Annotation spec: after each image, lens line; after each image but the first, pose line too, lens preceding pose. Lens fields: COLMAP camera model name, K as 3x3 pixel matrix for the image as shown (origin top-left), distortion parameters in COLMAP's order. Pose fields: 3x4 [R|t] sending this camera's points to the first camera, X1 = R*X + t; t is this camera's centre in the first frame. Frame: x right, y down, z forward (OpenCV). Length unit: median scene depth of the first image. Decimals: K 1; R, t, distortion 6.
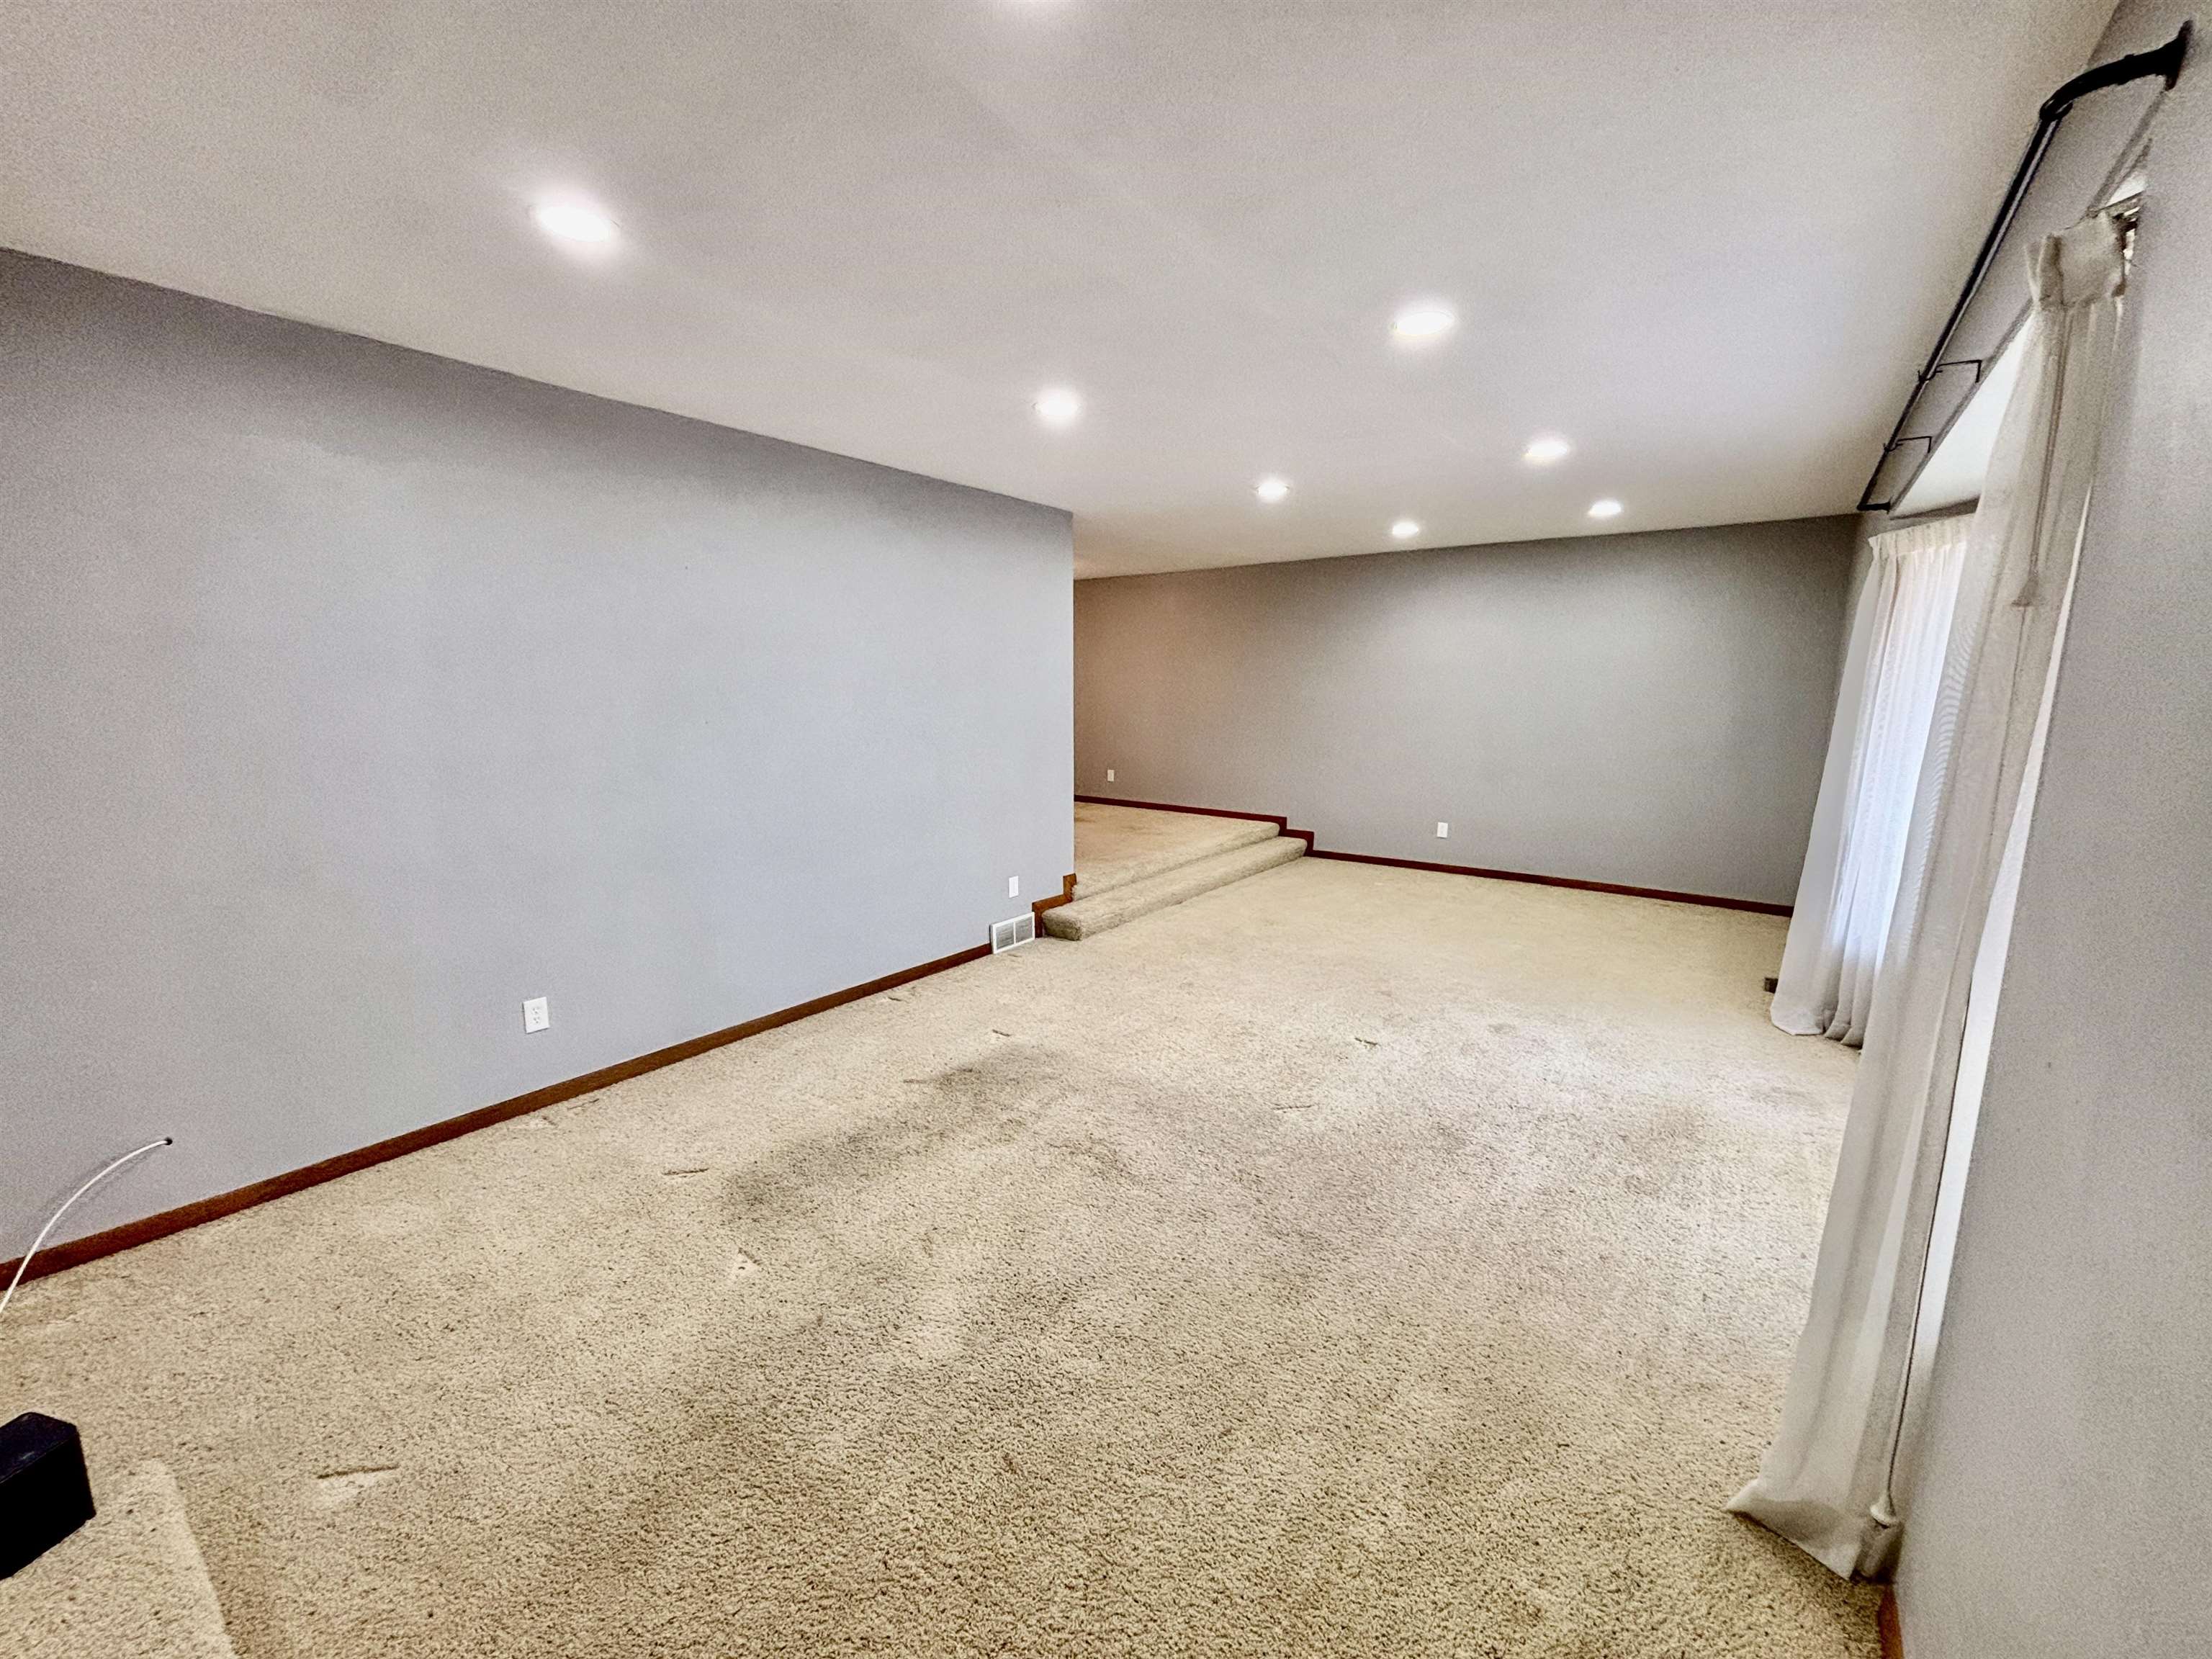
lens RADIAL K [[886.2, 0, 1104.7], [0, 886.2, 829.0], [0, 0, 1]] dist [-0.000904, -0.000682]
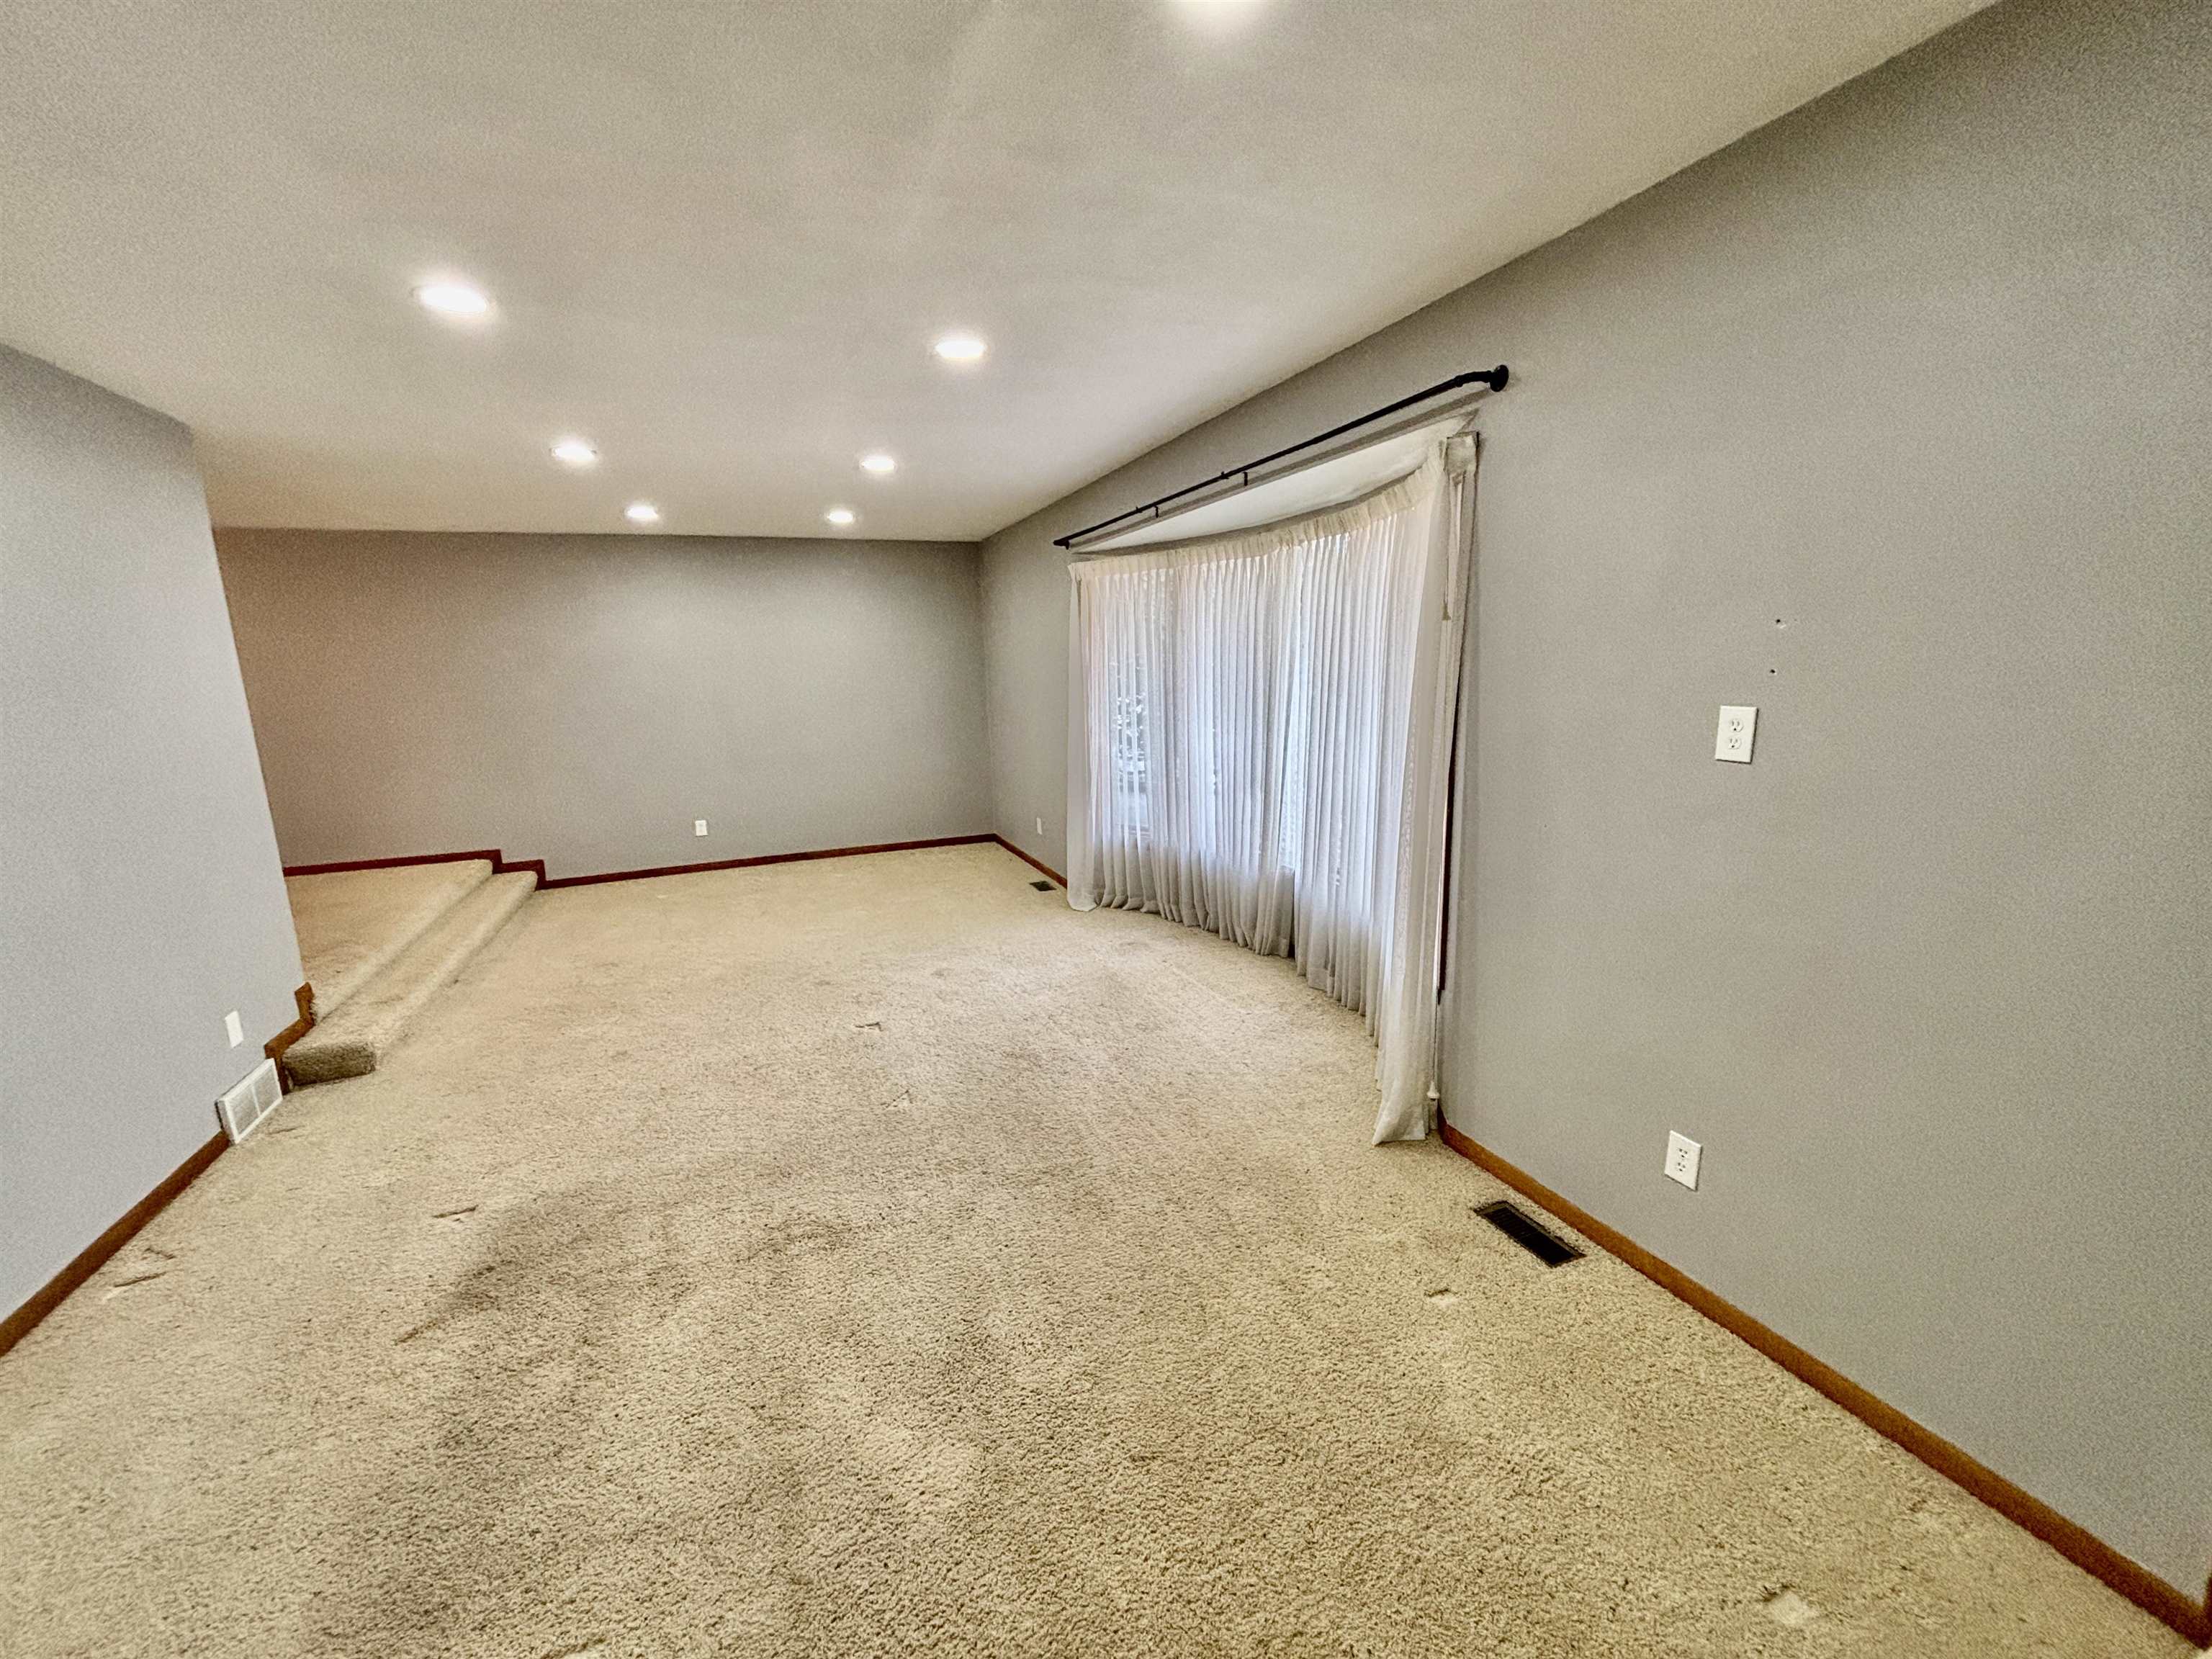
lens RADIAL K [[886.2, 0, 1104.7], [0, 886.2, 829.0], [0, 0, 1]] dist [-0.000904, -0.000682]
pose [[0.522054, -0.182364, 0.833189, -0.369139], [0.174831, 0.979012, 0.104736, -0.041301], [-0.834802, 0.090989, 0.542980, 0.188512]]
